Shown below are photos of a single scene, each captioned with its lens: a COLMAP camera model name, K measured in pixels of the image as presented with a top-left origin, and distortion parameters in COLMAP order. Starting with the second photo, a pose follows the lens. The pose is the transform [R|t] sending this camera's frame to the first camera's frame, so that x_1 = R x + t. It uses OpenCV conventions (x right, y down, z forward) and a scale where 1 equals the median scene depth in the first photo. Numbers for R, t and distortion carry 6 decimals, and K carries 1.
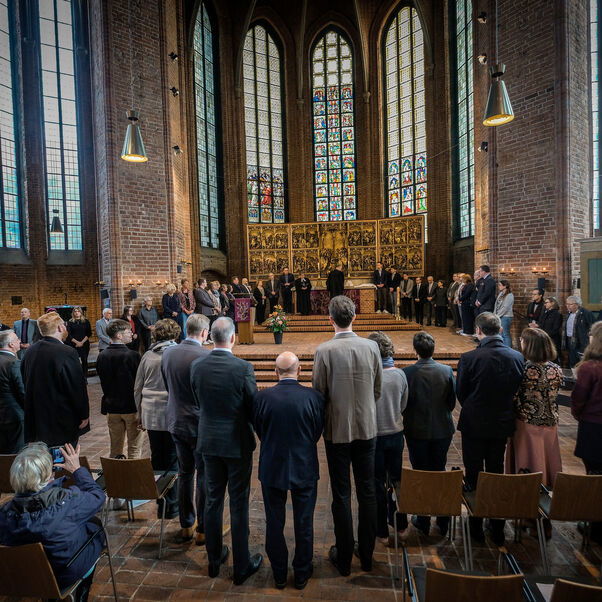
lens RADIAL K [[361.9, 0, 301.0], [0, 361.9, 301.0], [0, 0, 1]] dist [0.000769, 0.000517]
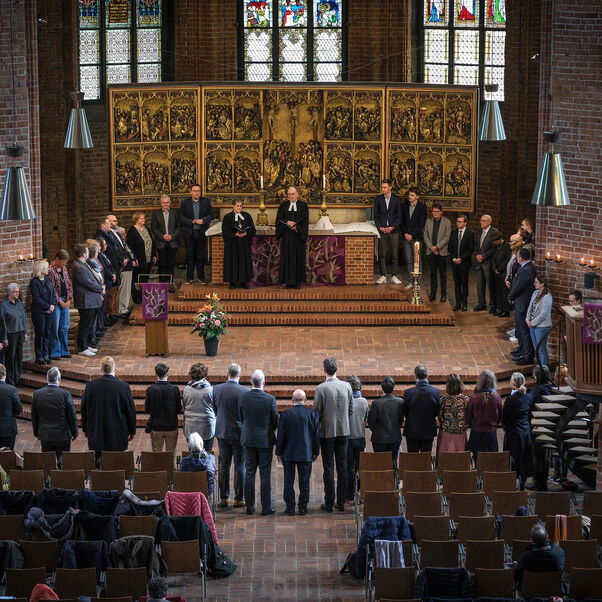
lens RADIAL K [[1582.0, 0, 301.0], [0, 1582.0, 301.0], [0, 0, 1]] dist [-0.030376, -0.119870]
pose [[0.991290, 0.006620, 0.131532, -0.178853], [-0.023889, 0.991207, 0.130149, -0.219989], [-0.129514, -0.132157, 0.982731, -1.111474]]
